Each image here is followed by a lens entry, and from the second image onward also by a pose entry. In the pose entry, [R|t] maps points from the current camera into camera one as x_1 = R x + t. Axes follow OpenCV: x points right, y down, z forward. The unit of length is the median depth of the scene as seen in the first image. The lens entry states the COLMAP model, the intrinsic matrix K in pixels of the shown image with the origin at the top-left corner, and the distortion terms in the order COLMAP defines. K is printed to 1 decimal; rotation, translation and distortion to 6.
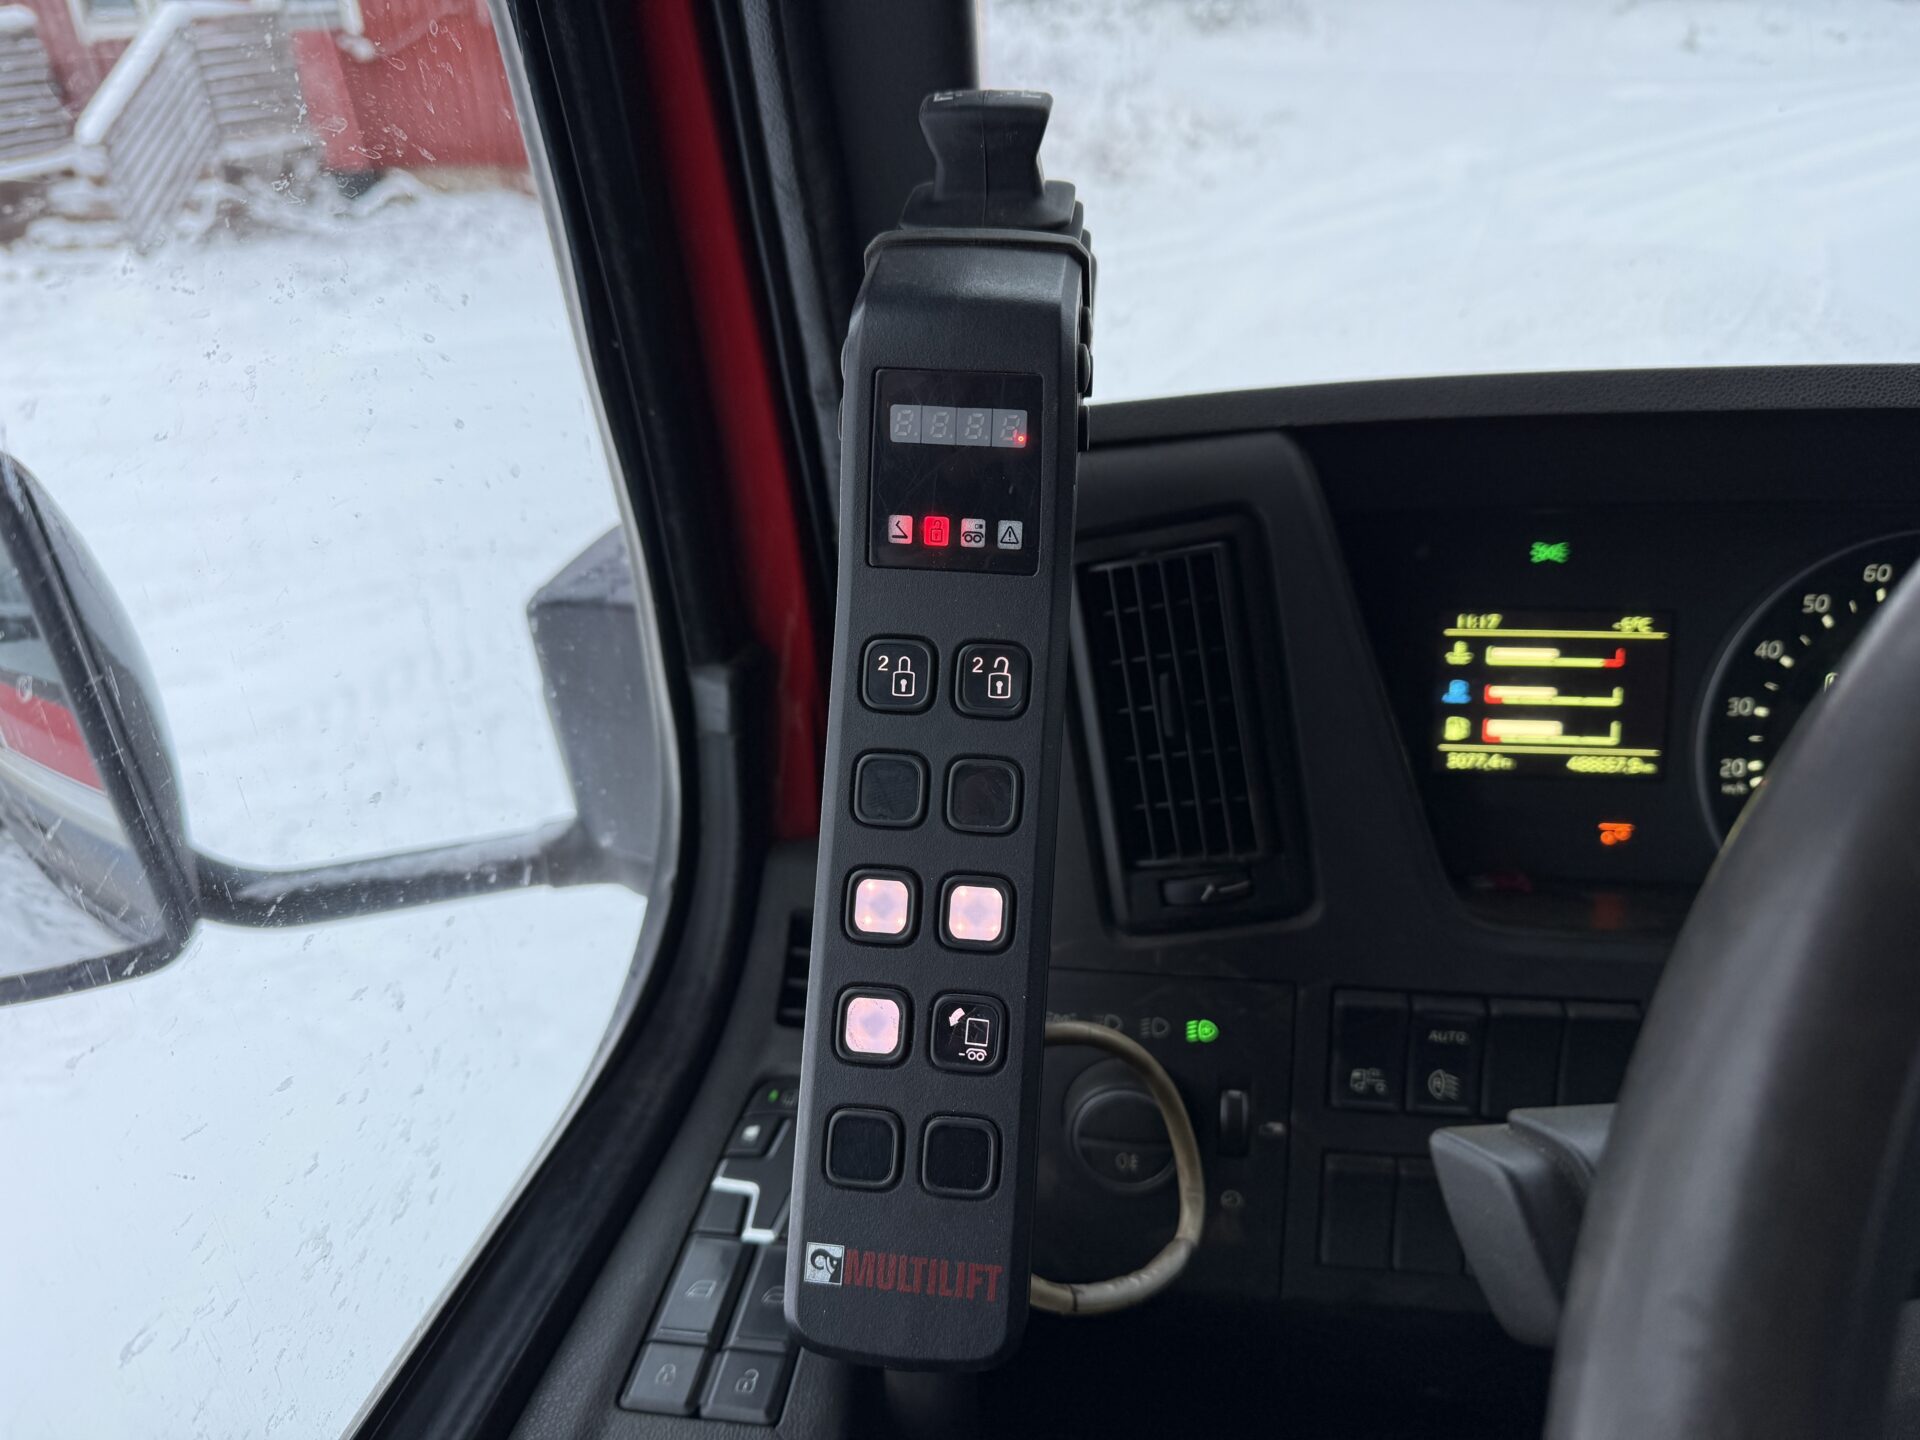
lens RADIAL K [[1365.9, 0, 976.9], [0, 1365.9, 683.6], [0, 0, 1]] dist [0.066546, -0.078419]
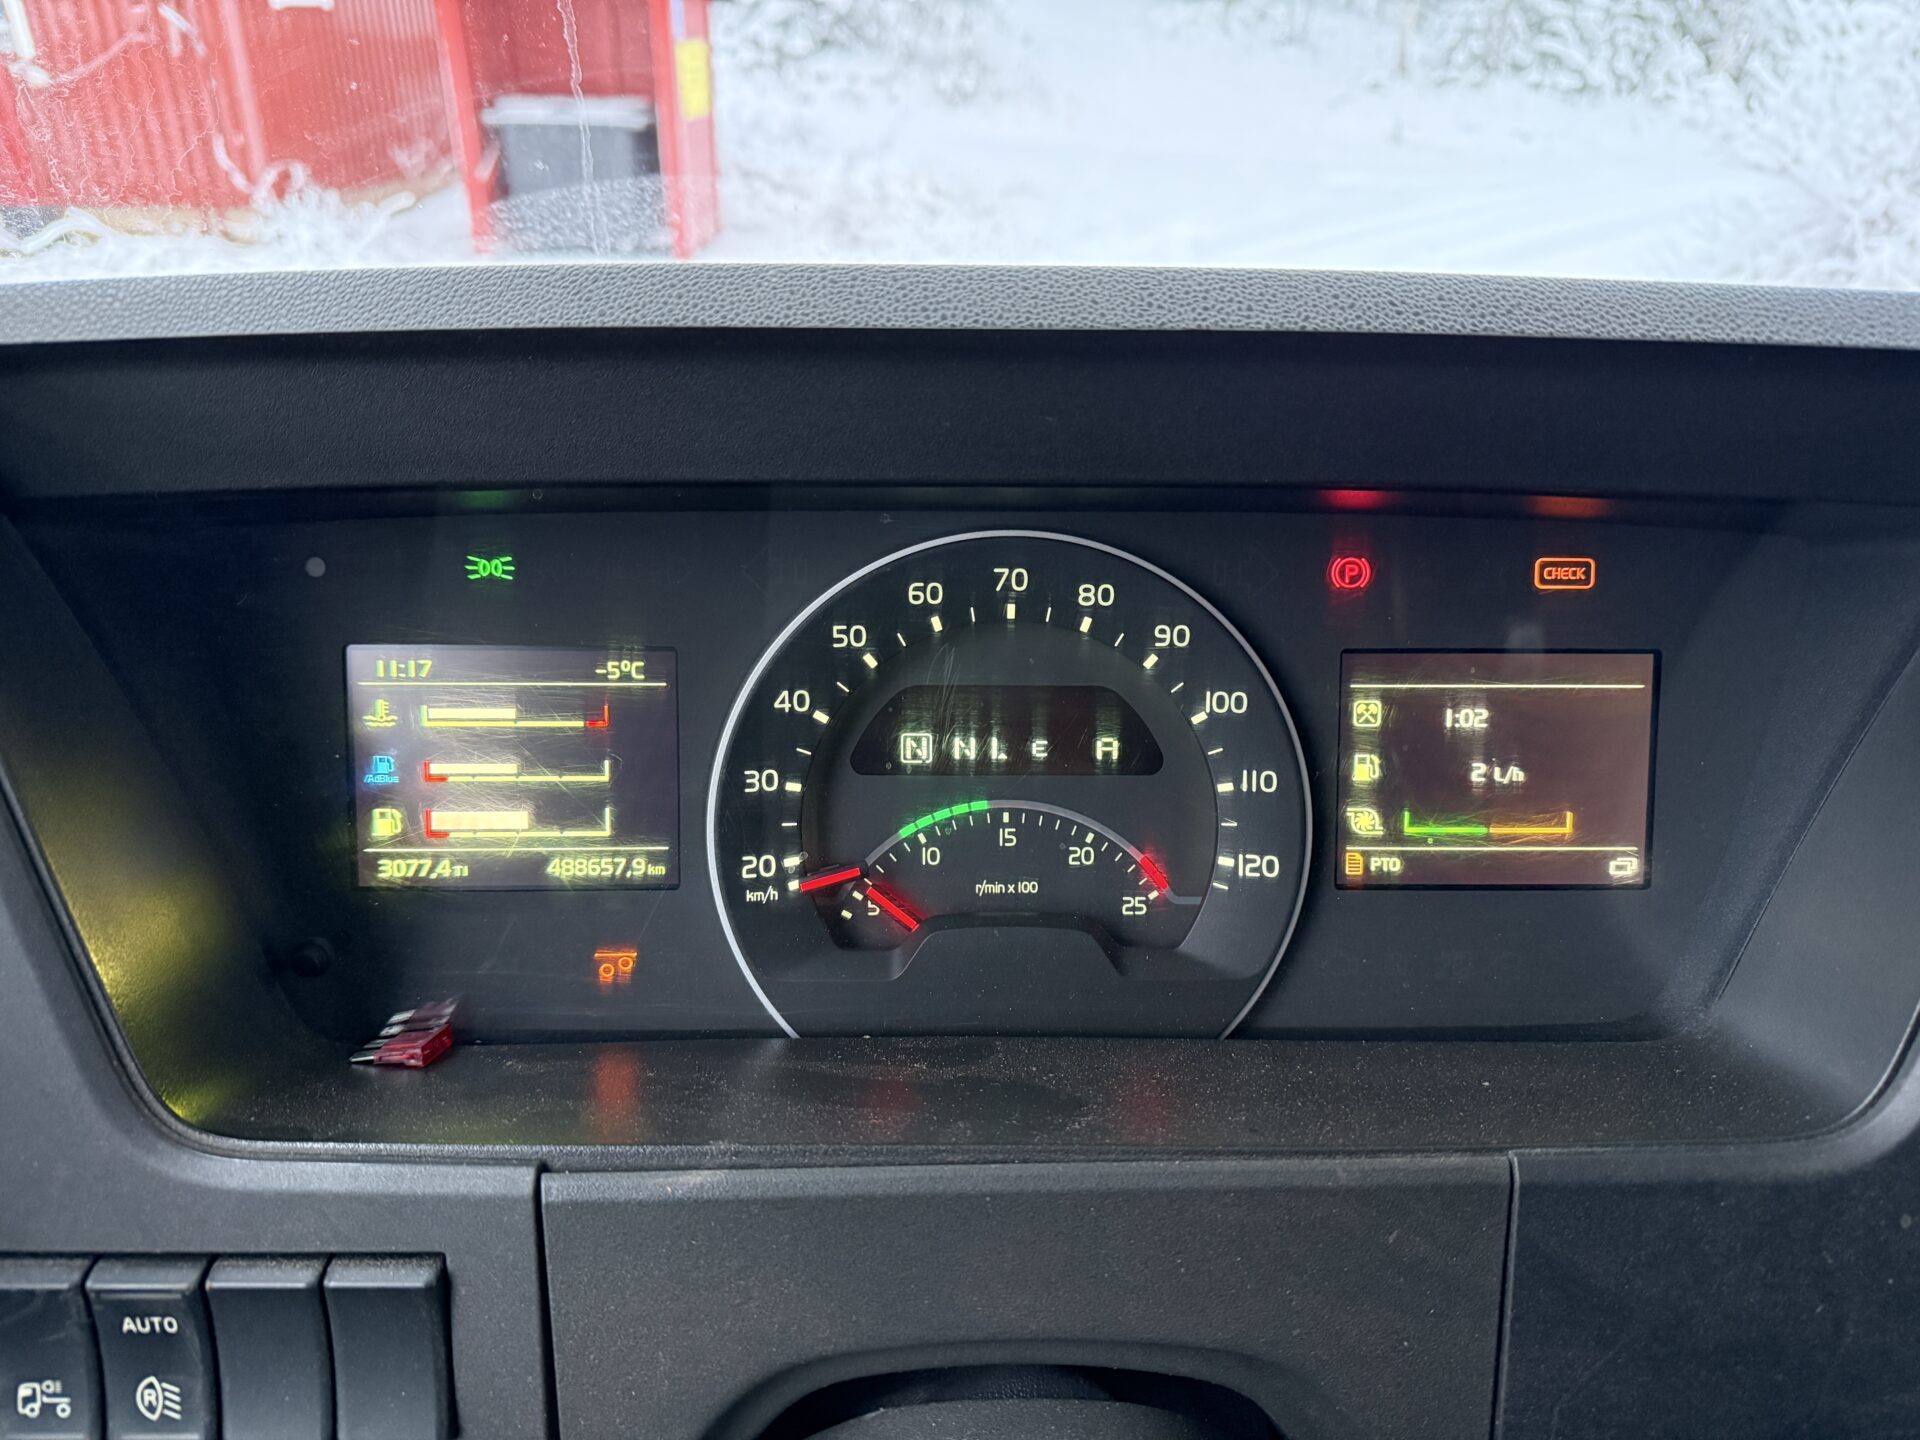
lens RADIAL K [[1365.9, 0, 963.9], [0, 1365.9, 706.8], [0, 0, 1]] dist [0.066546, -0.078419]
pose [[0.988846, -0.015740, 0.148110, 0.539061], [0.020217, 0.999382, -0.028770, 0.000731], [-0.147565, 0.031443, 0.988552, 0.276360]]
